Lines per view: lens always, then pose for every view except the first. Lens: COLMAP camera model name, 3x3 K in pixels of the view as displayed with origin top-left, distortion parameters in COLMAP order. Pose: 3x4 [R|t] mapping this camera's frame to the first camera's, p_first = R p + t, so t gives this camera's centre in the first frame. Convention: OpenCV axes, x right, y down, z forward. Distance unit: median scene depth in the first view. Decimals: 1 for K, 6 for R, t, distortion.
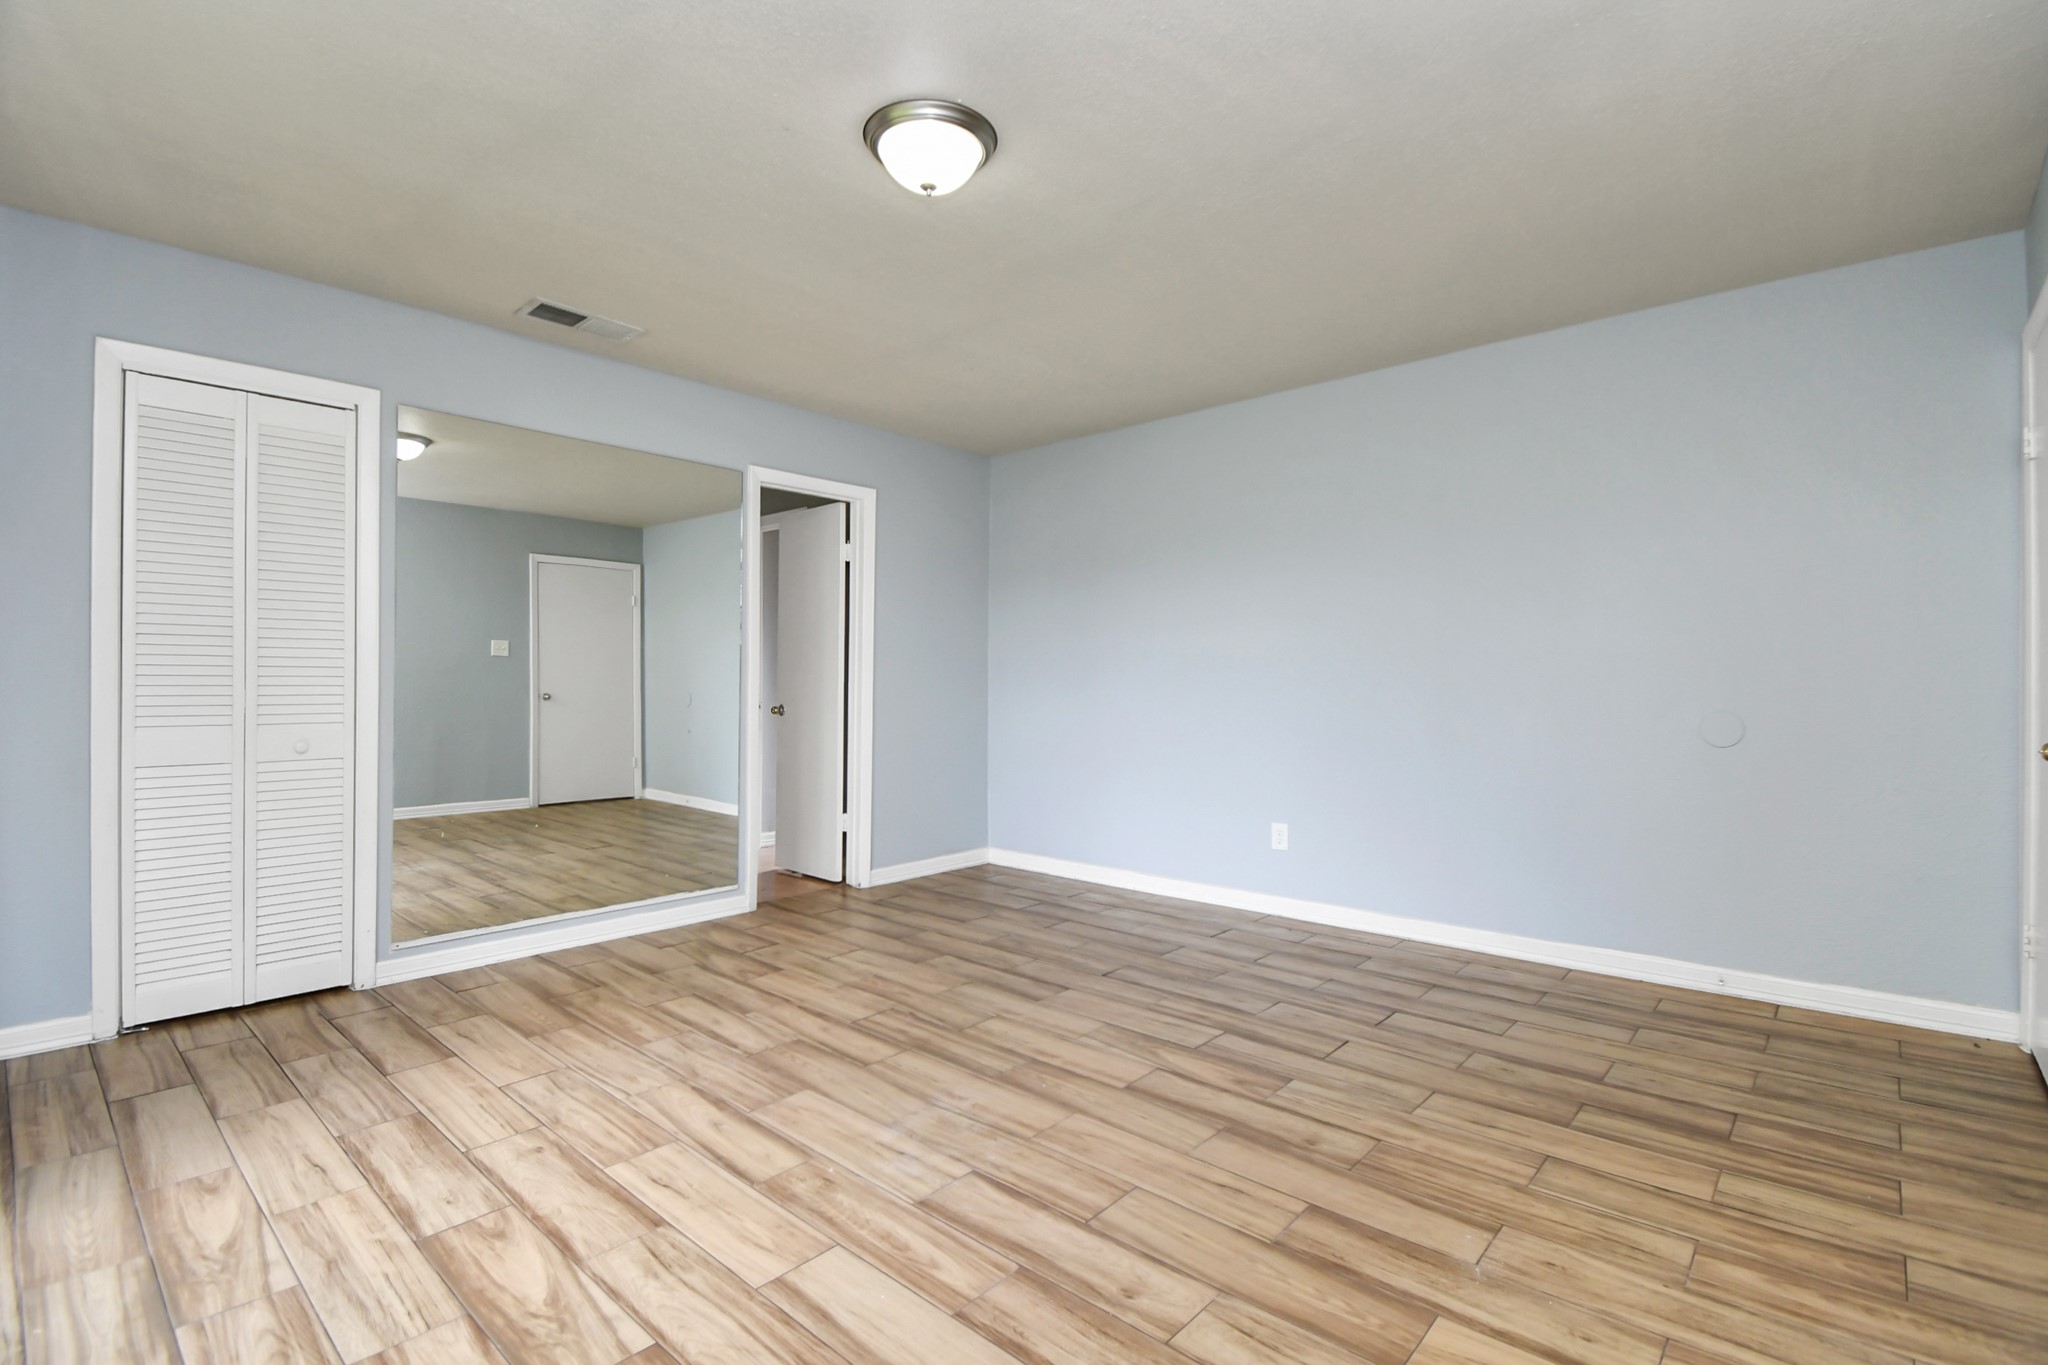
lens RADIAL K [[938.5, 0, 1012.9], [0, 938.5, 679.4], [0, 0, 1]] dist [0.020630, -0.025644]
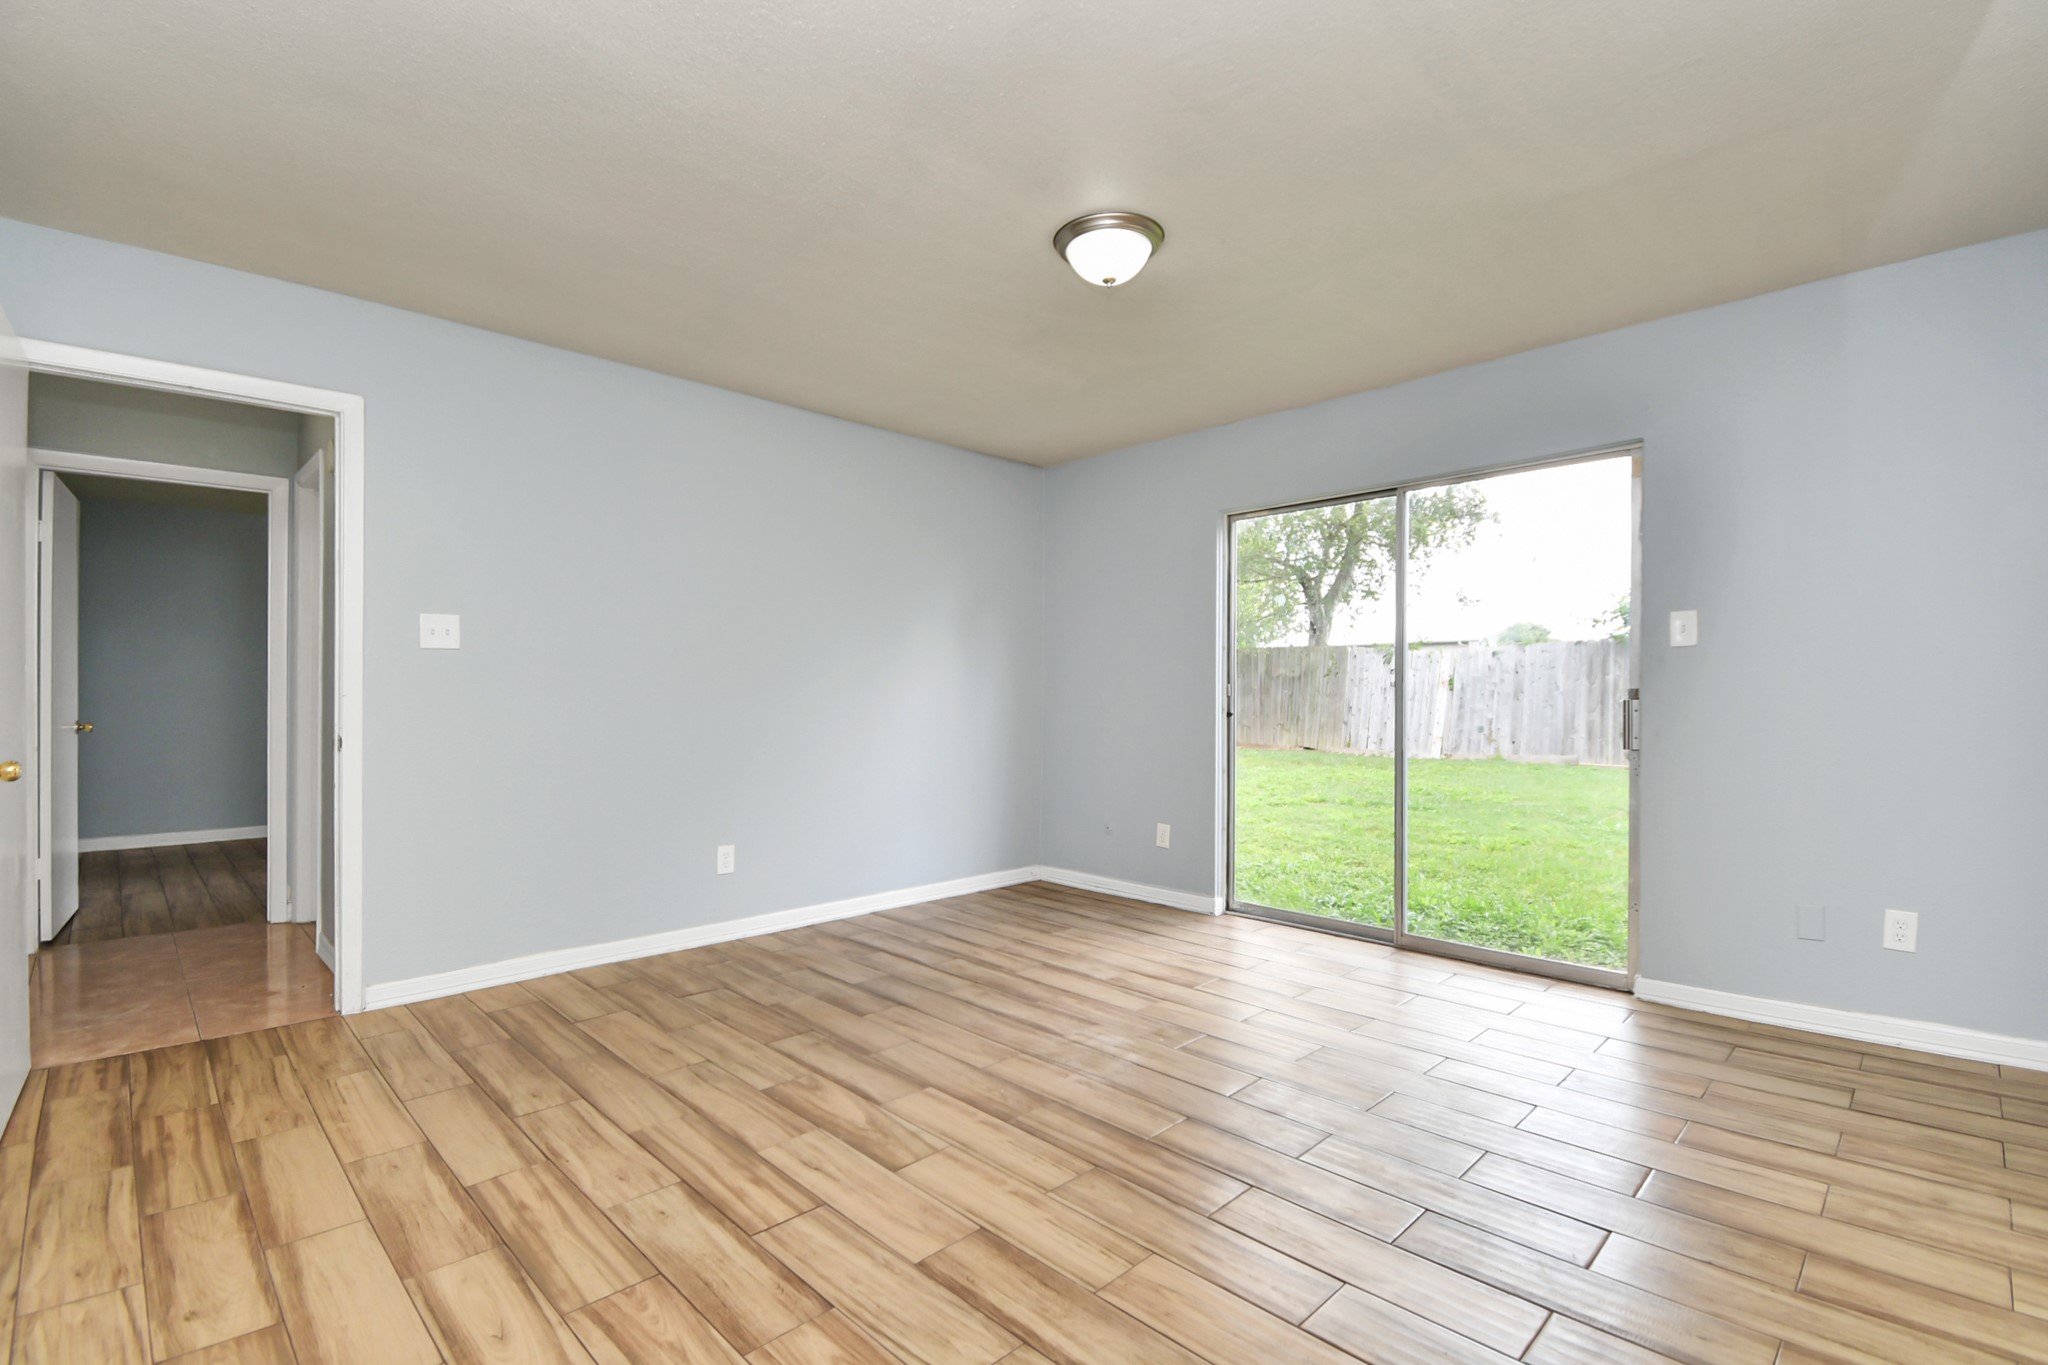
lens RADIAL K [[938.5, 0, 1012.9], [0, 938.5, 679.4], [0, 0, 1]] dist [0.020630, -0.025644]
pose [[-0.998328, -0.001160, 0.057784, -0.036251], [-0.002128, 0.999858, -0.016694, -0.009152], [-0.057757, -0.016789, -0.998189, 1.931991]]
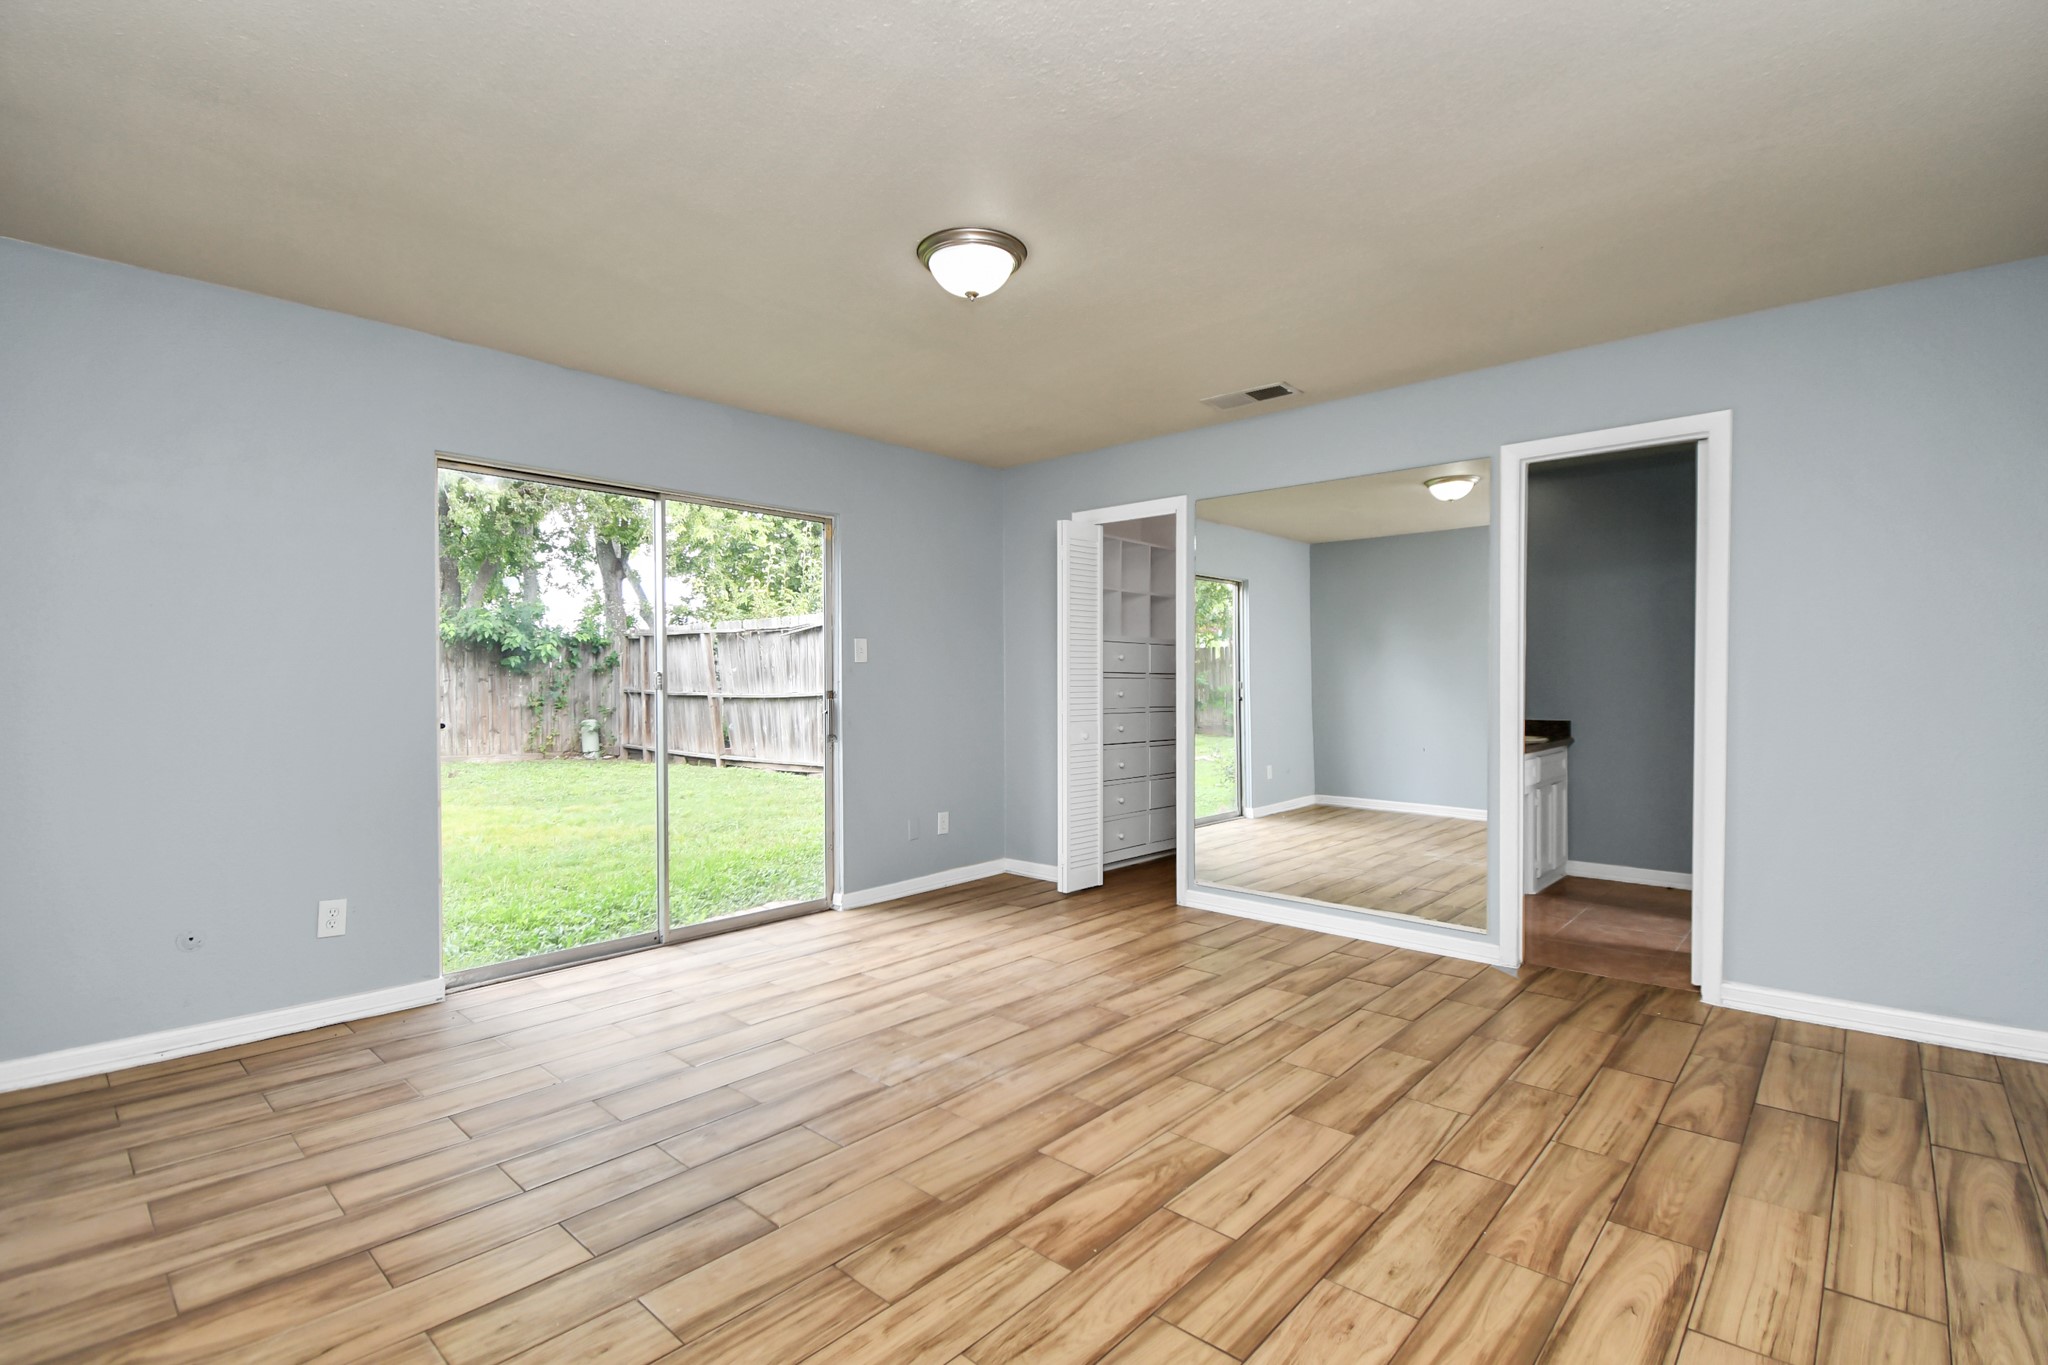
lens RADIAL K [[938.5, 0, 1012.9], [0, 938.5, 679.4], [0, 0, 1]] dist [0.020630, -0.025644]
pose [[-0.002173, -0.004155, -0.999989, 0.976355], [0.003776, 0.999984, -0.004163, -0.024700], [0.999991, -0.003785, -0.002157, 0.915603]]
